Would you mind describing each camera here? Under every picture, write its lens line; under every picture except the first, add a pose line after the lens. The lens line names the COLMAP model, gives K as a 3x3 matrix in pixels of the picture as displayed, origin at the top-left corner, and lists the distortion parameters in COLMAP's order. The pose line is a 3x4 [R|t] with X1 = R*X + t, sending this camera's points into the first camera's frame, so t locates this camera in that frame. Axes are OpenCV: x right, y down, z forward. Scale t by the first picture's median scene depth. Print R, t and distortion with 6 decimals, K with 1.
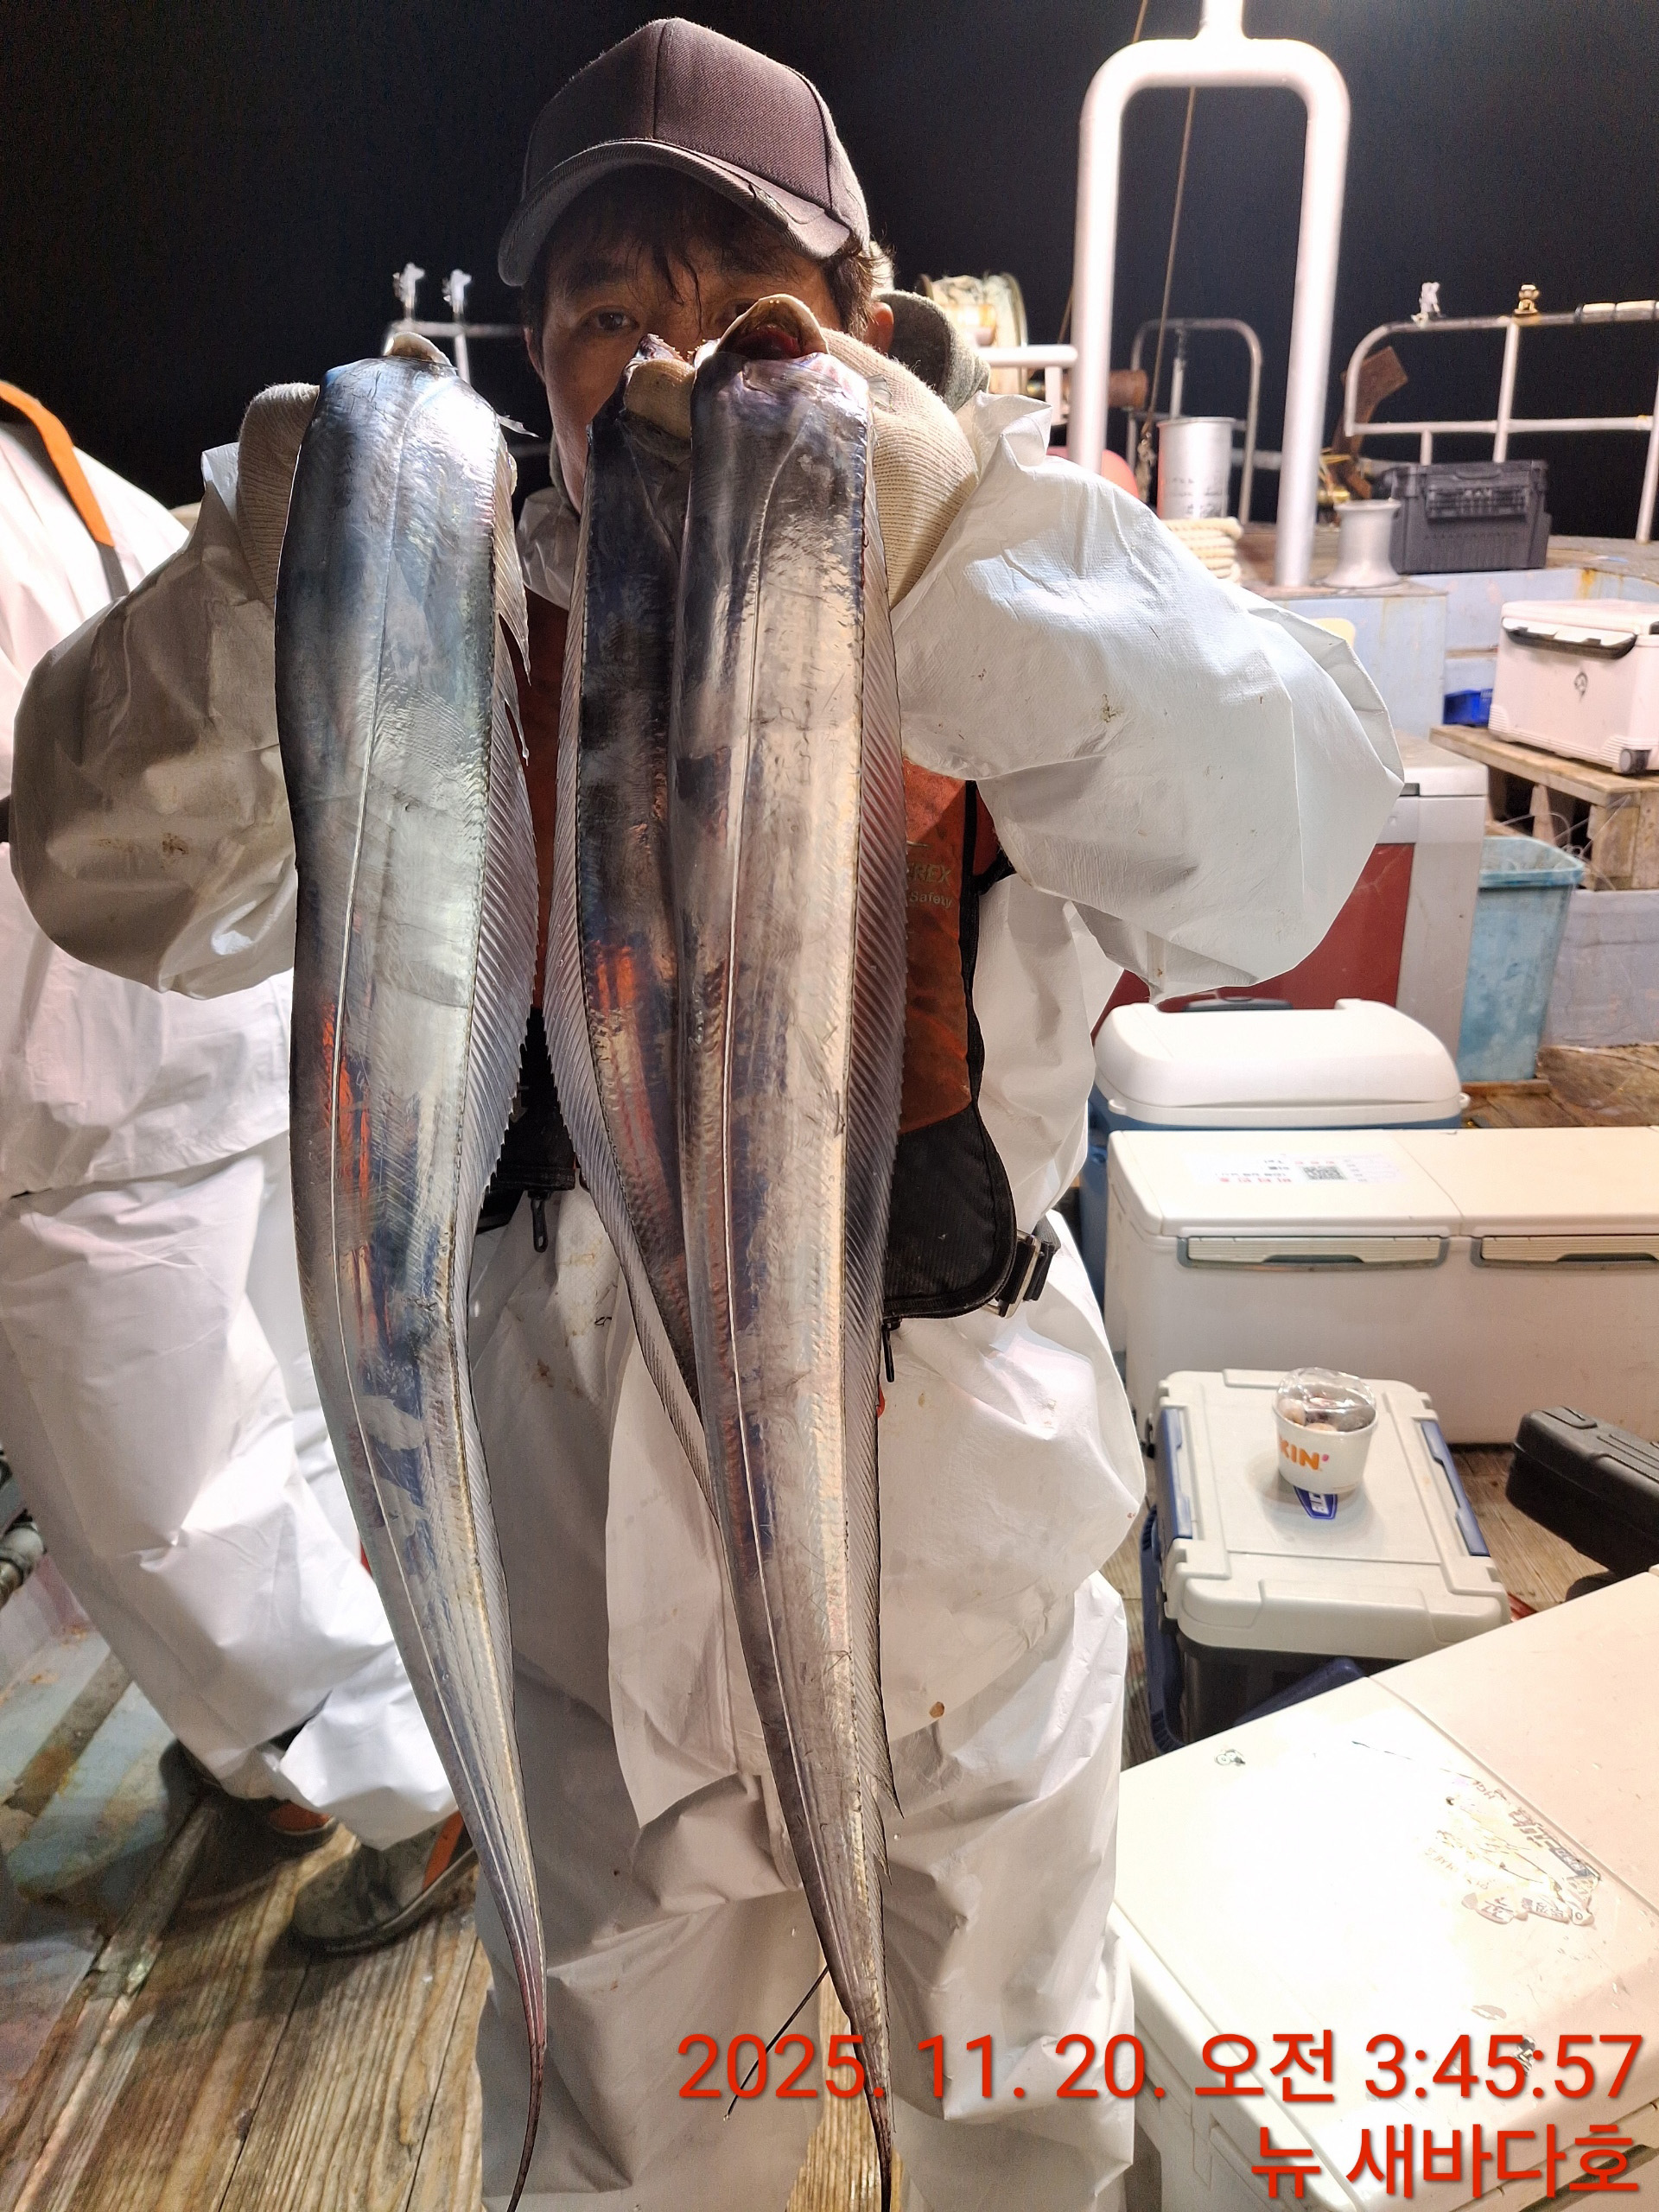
lens RADIAL K [[1624.8, 0, 829.5], [0, 1624.8, 1106.0], [0, 0, 1]] dist [0.003919, 0.001707]
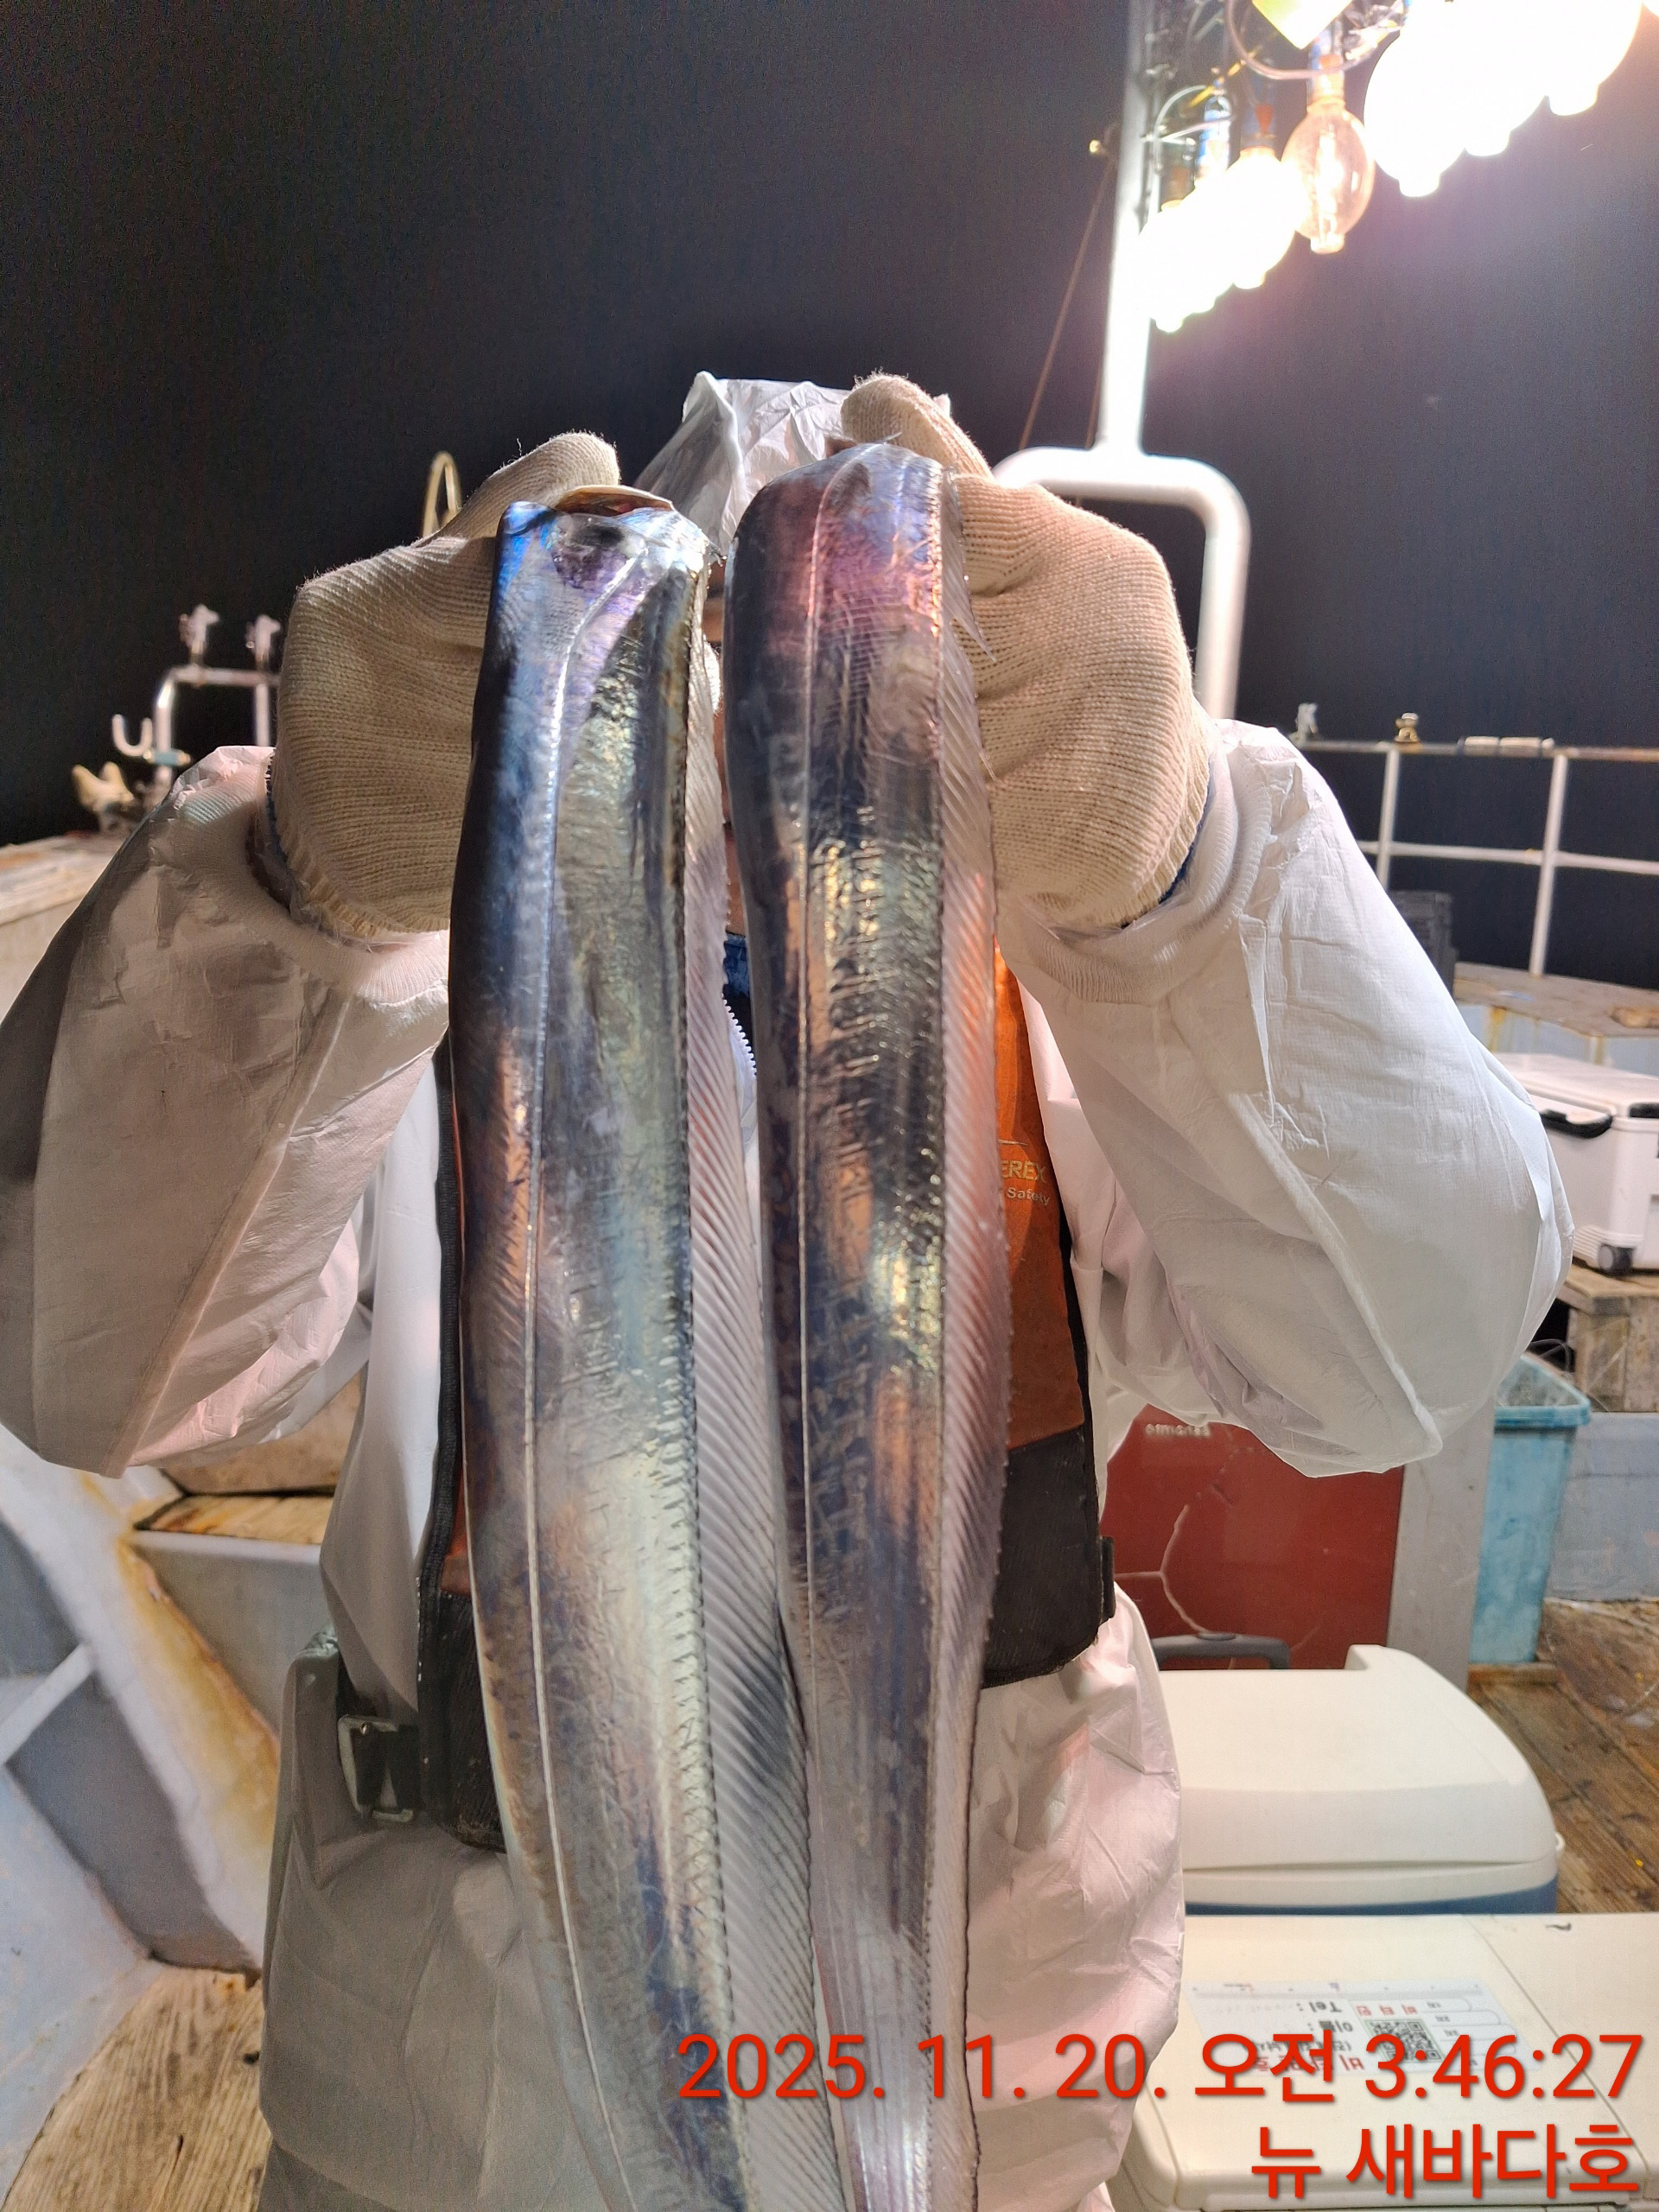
lens RADIAL K [[1624.8, 0, 829.5], [0, 1624.8, 1106.0], [0, 0, 1]] dist [0.003919, 0.001707]
pose [[0.993770, 0.045911, 0.101551, -0.002698], [-0.025392, 0.980513, -0.194805, -0.114641], [-0.108516, 0.191013, 0.975571, 0.202114]]
